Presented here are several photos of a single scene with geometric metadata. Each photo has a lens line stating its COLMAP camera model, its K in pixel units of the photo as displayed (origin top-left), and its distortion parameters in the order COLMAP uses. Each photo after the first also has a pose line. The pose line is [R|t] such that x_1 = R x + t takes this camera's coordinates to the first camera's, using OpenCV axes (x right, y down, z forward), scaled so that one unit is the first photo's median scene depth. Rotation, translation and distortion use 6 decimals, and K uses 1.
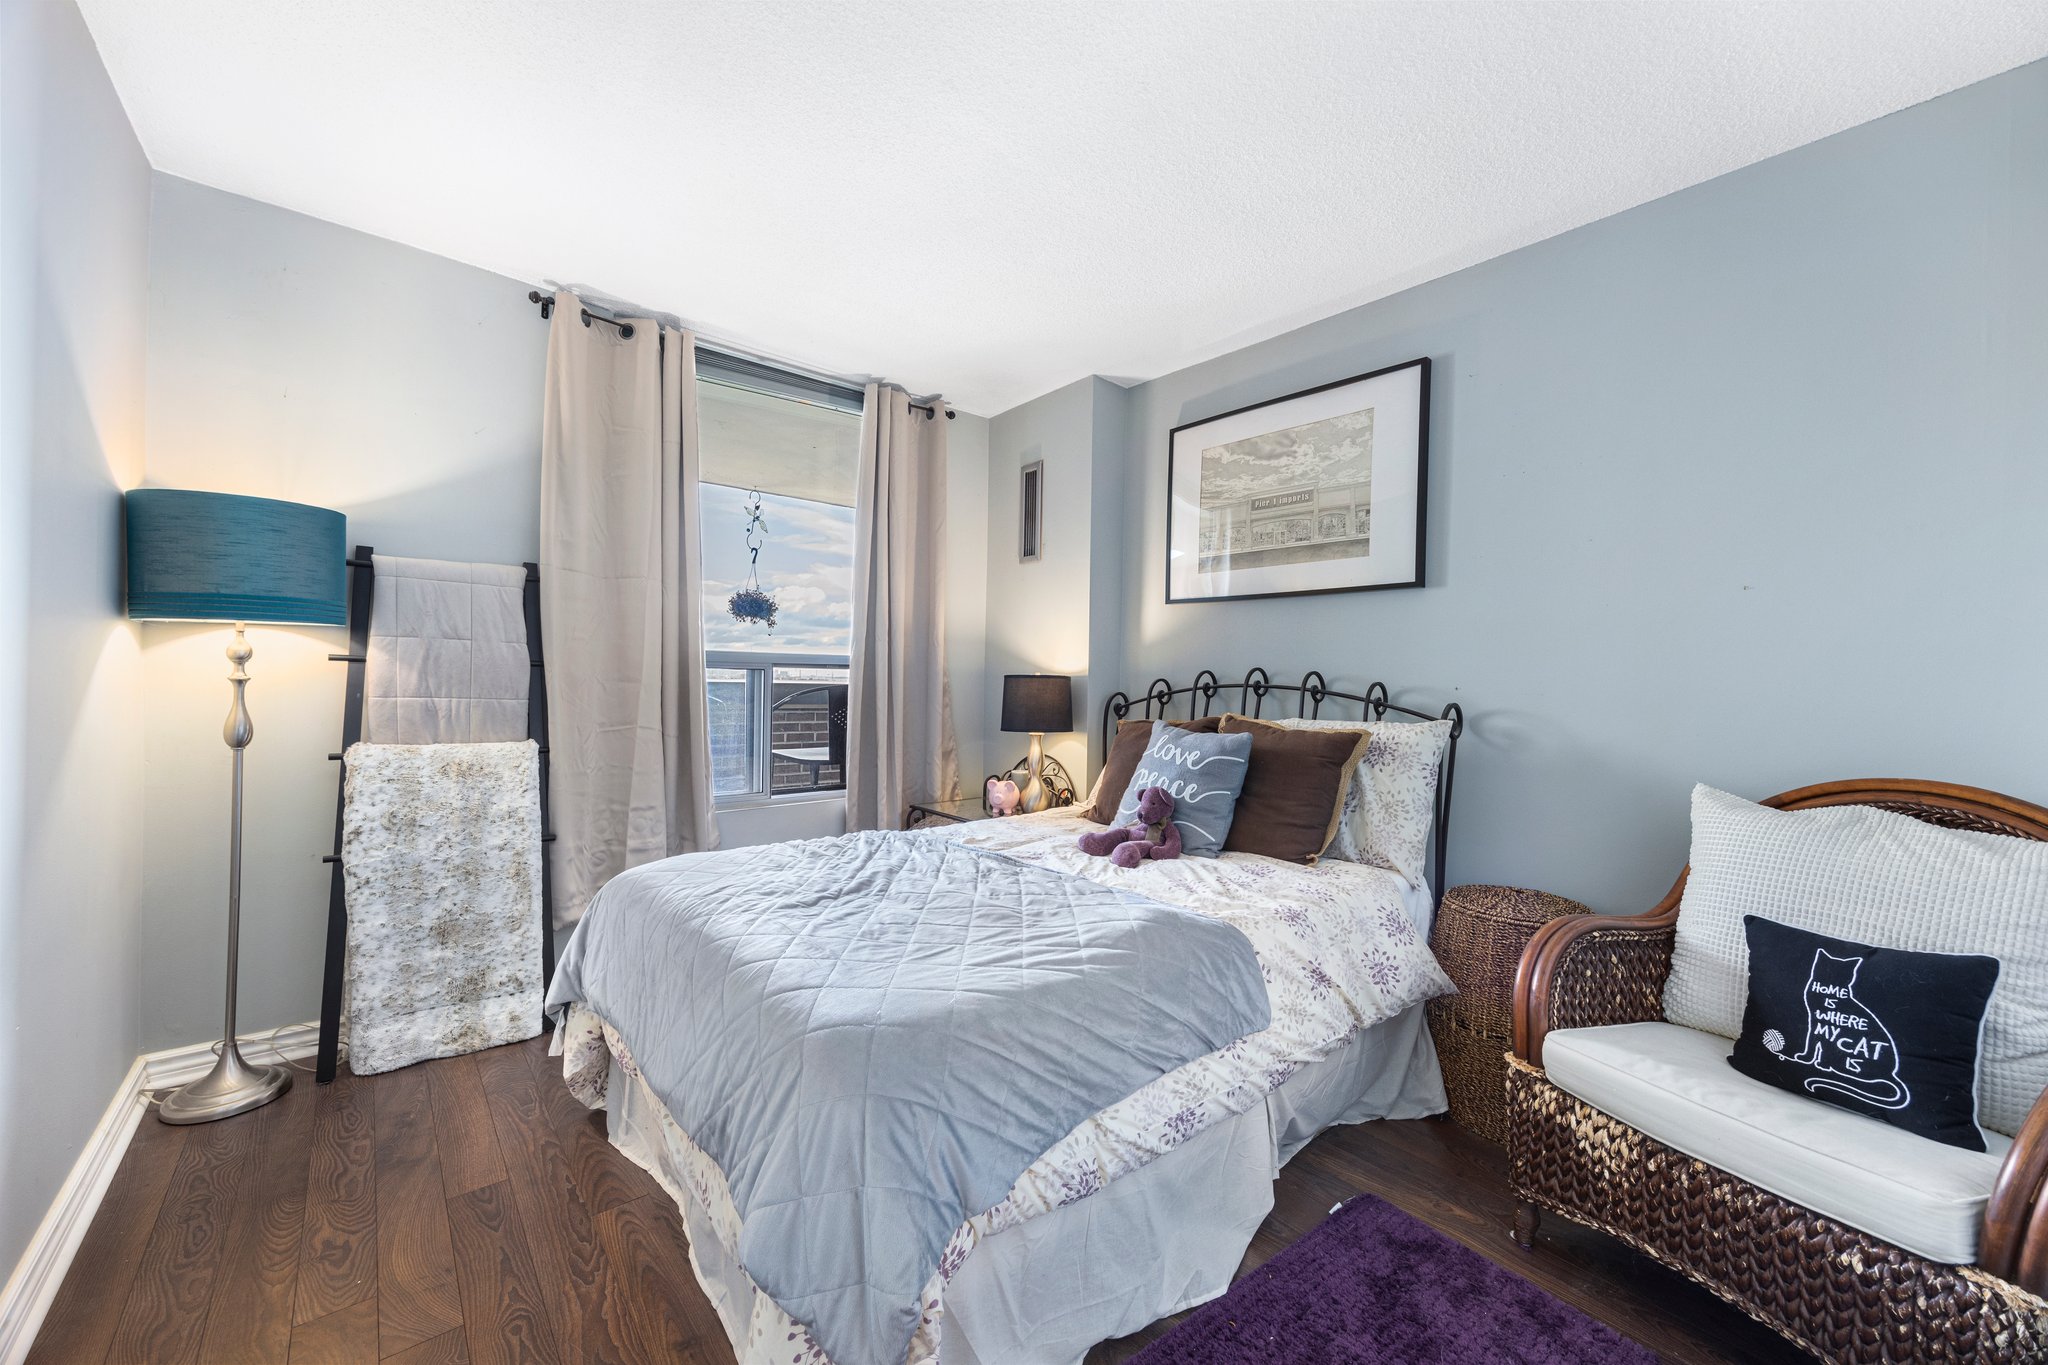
lens RADIAL K [[795.8, 0, 1030.4], [0, 795.8, 677.4], [0, 0, 1]] dist [-0.001117, 0.000960]
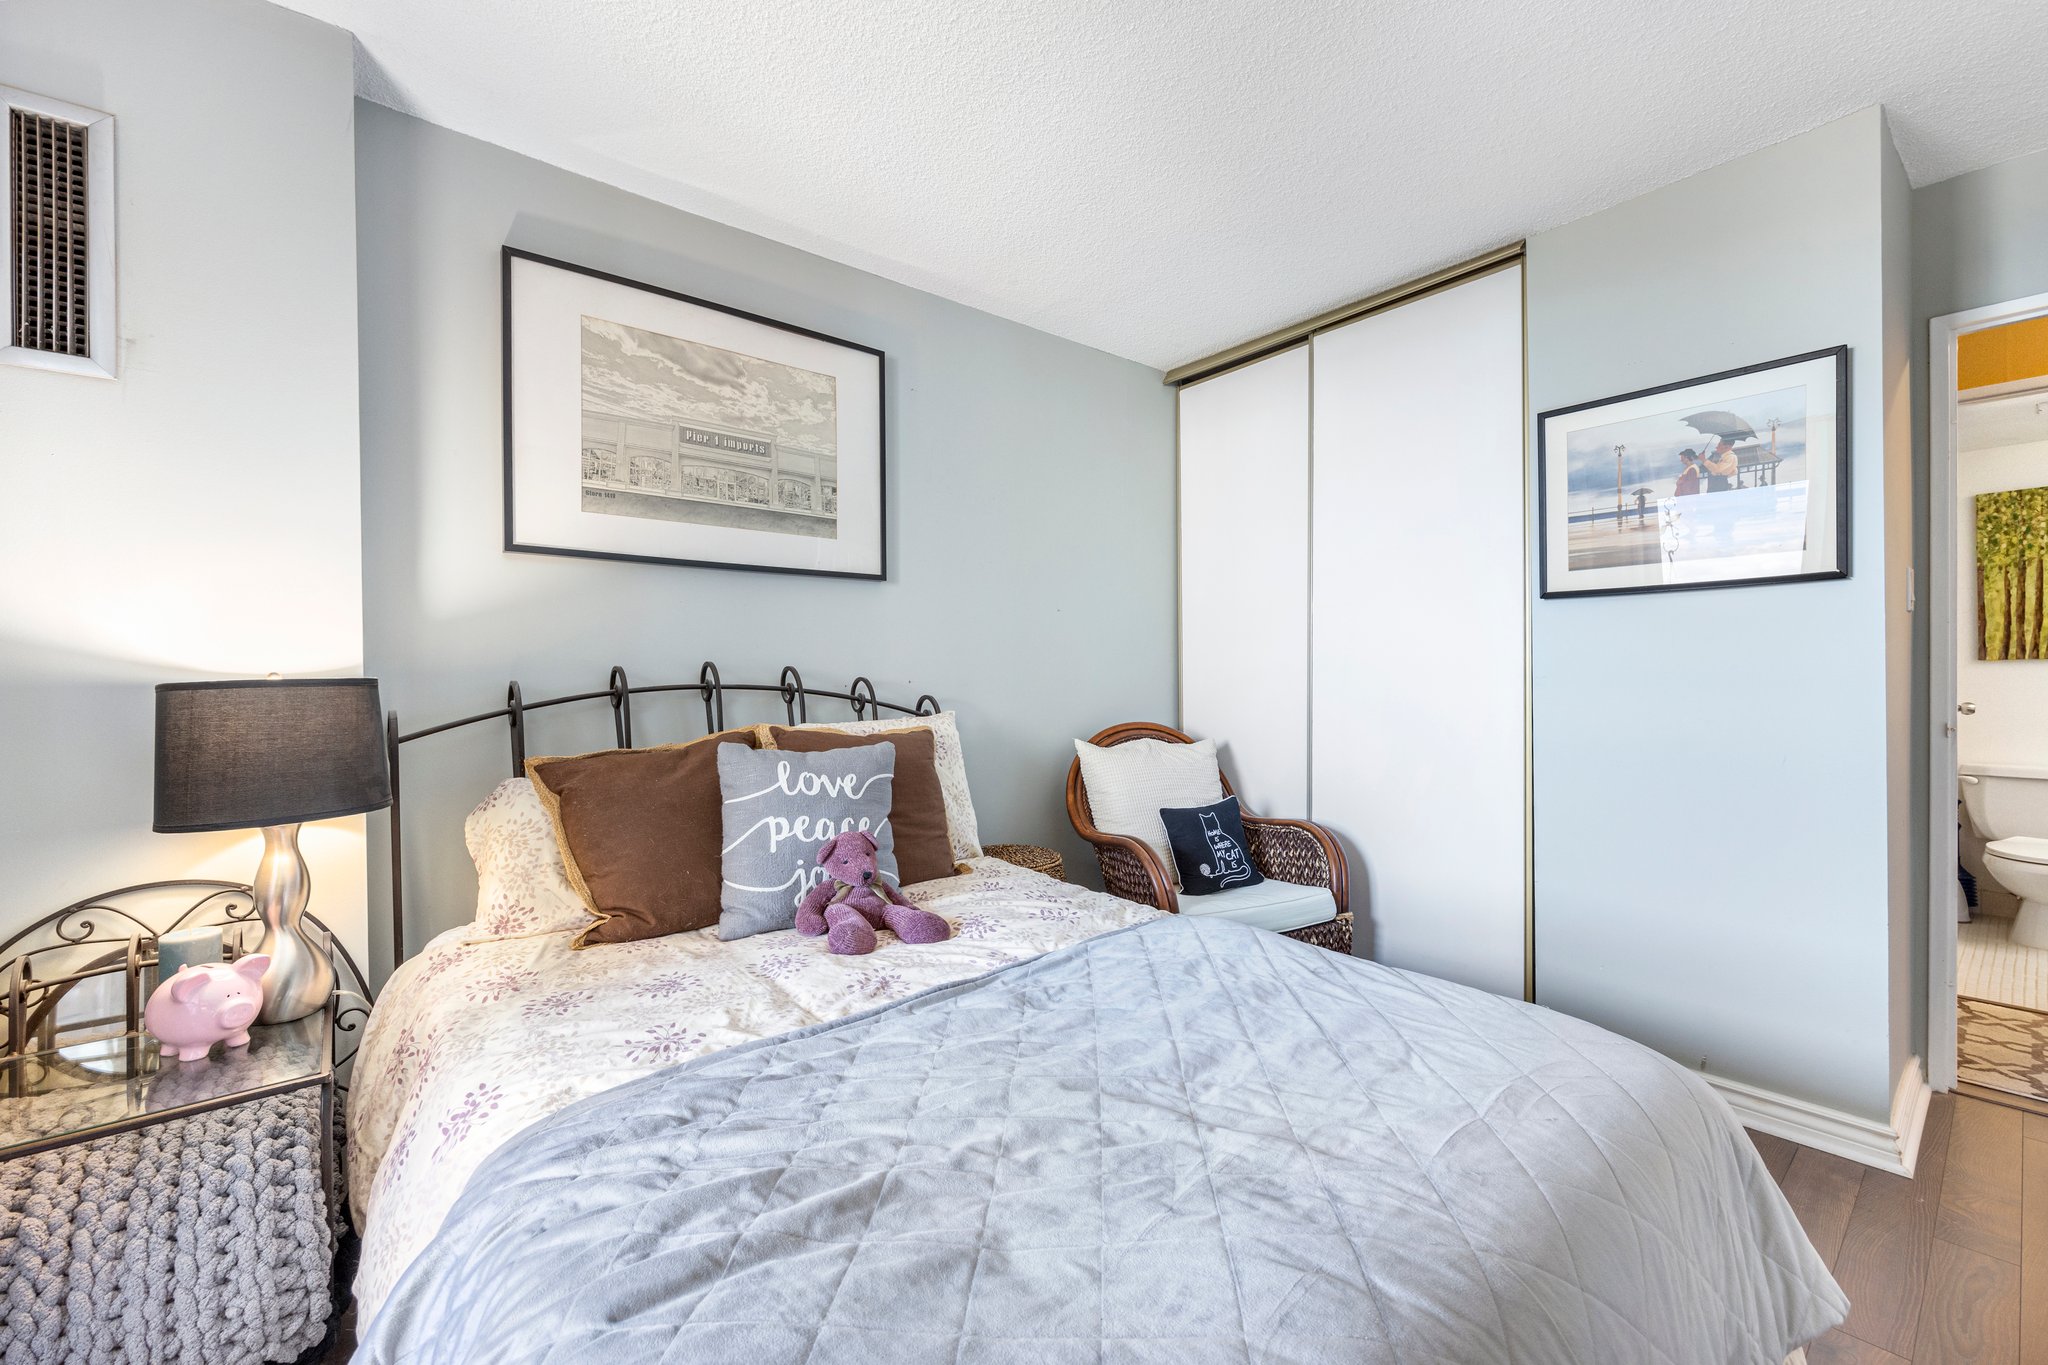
lens RADIAL K [[795.8, 0, 1032.5], [0, 795.8, 676.8], [0, 0, 1]] dist [-0.001117, 0.000960]
pose [[0.029212, -0.015905, 0.999447, -0.468938], [0.016805, 0.999740, 0.015418, -0.005194], [-0.999432, 0.016345, 0.029471, 0.732544]]
